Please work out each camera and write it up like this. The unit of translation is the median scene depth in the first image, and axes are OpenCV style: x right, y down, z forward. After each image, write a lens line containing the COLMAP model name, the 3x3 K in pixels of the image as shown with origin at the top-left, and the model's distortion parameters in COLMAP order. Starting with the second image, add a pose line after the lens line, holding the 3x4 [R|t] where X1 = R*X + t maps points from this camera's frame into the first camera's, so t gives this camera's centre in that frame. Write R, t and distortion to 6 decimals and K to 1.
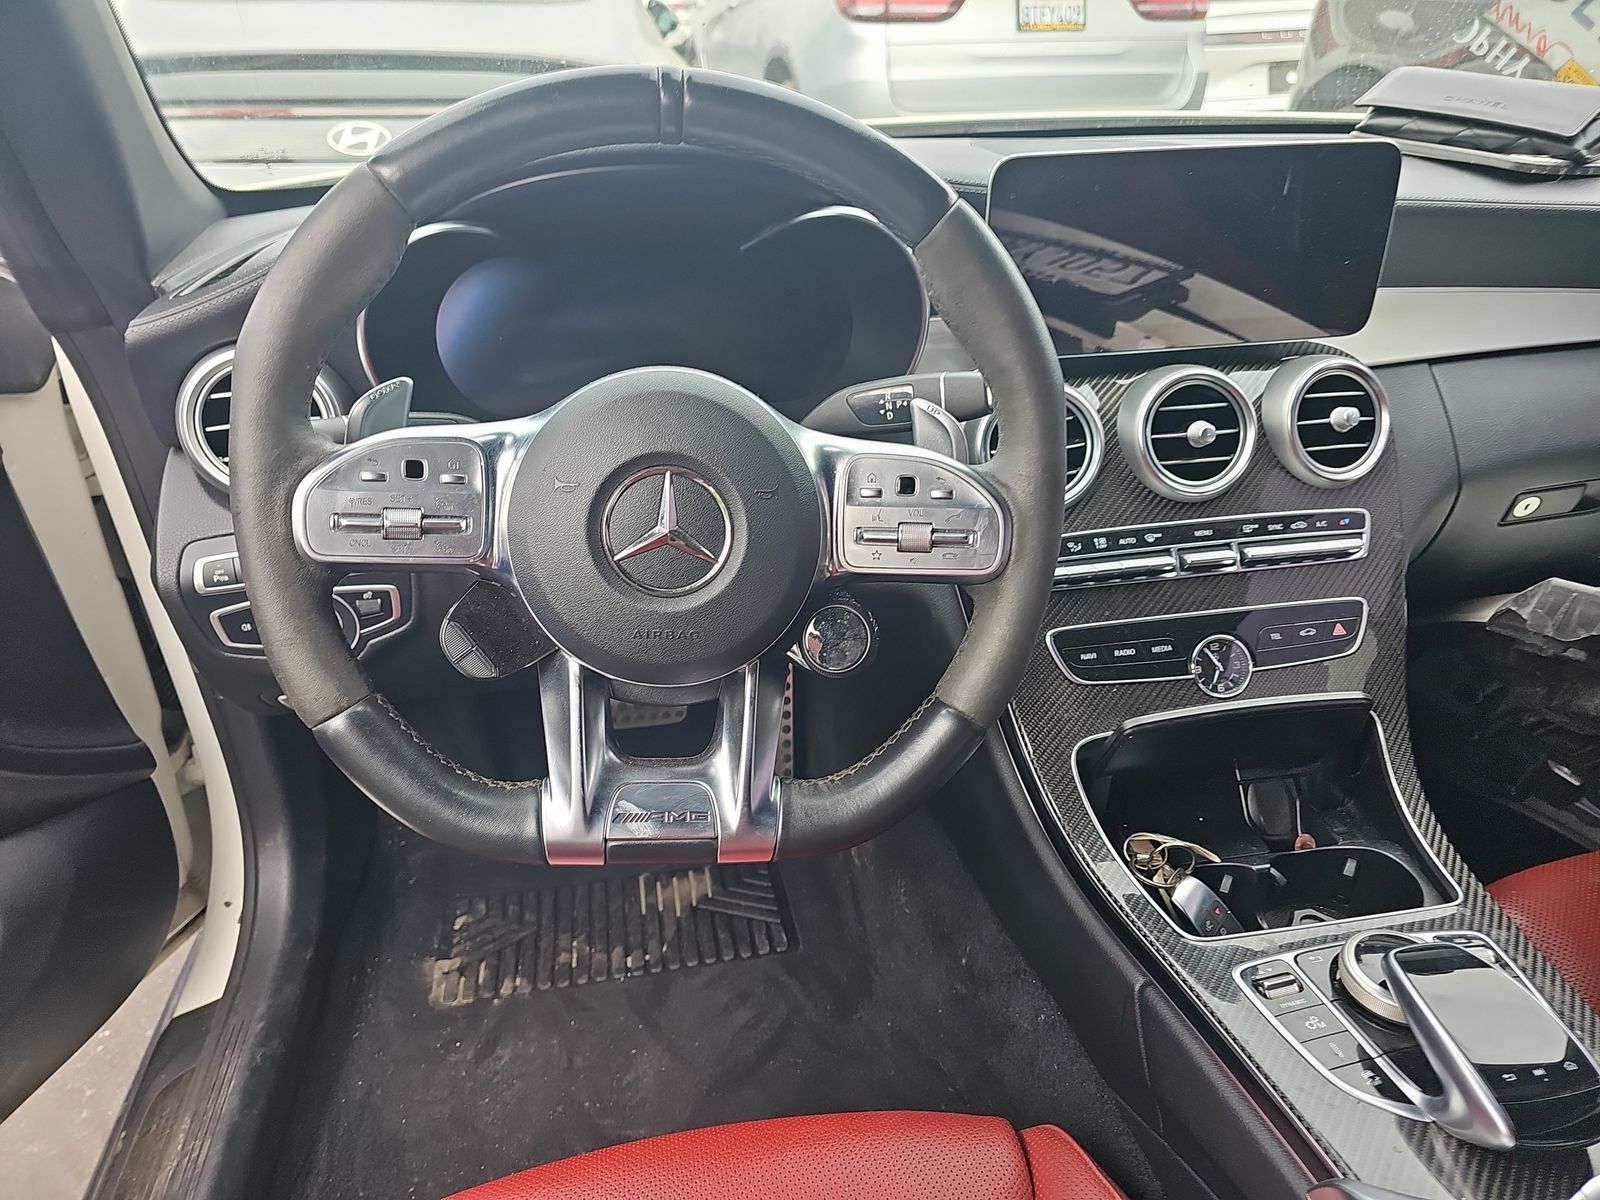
lens RADIAL K [[1066.0, 0, 794.4], [0, 1066.0, 592.4], [0, 0, 1]] dist [0.033668, -0.038779]
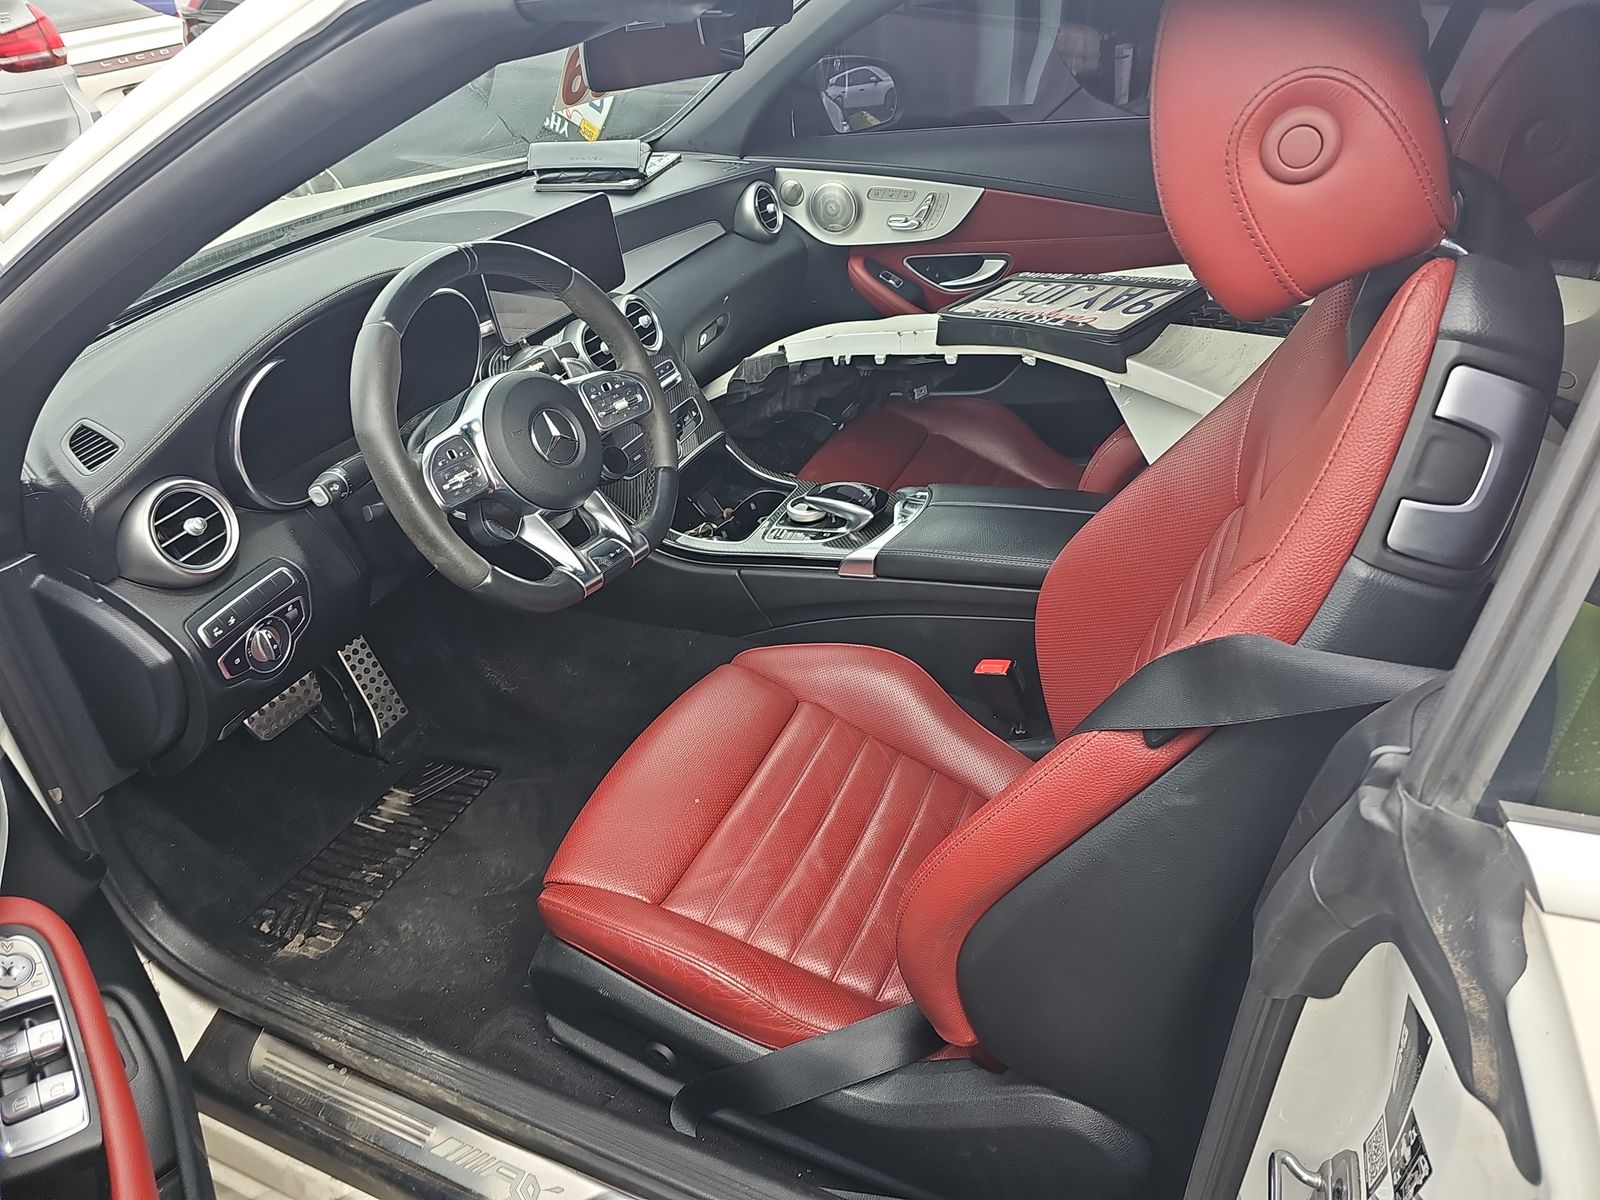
lens RADIAL K [[1066.0, 0, 793.7], [0, 1066.0, 587.5], [0, 0, 1]] dist [0.033668, -0.038779]
pose [[0.563552, -0.459843, 0.686260, -1.053190], [0.453899, 0.866471, 0.207858, -0.016885], [-0.690206, 0.194354, 0.697024, -0.577359]]
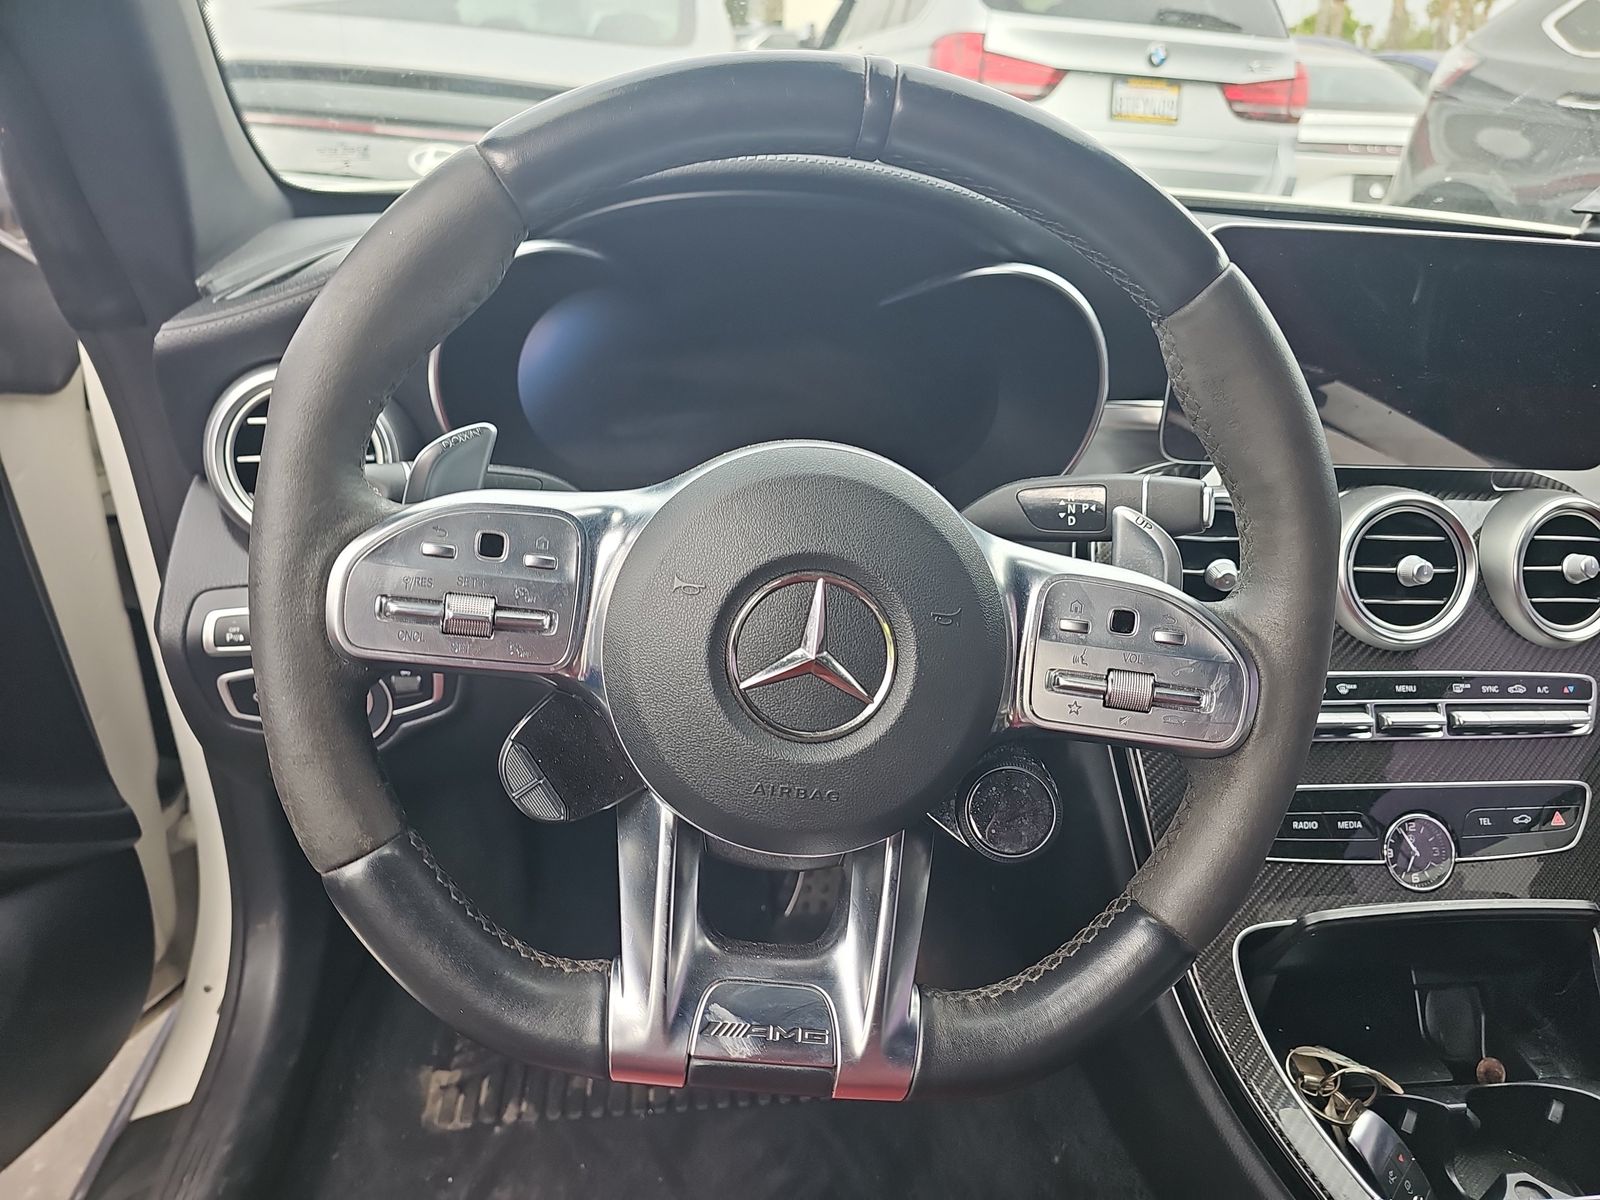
lens RADIAL K [[1066.0, 0, 811.4], [0, 1066.0, 609.3], [0, 0, 1]] dist [0.033668, -0.038779]
pose [[0.995558, 0.093368, -0.012074, -0.079964], [-0.093788, 0.994755, -0.040829, -0.041973], [0.008199, 0.041780, 0.999093, 0.168131]]
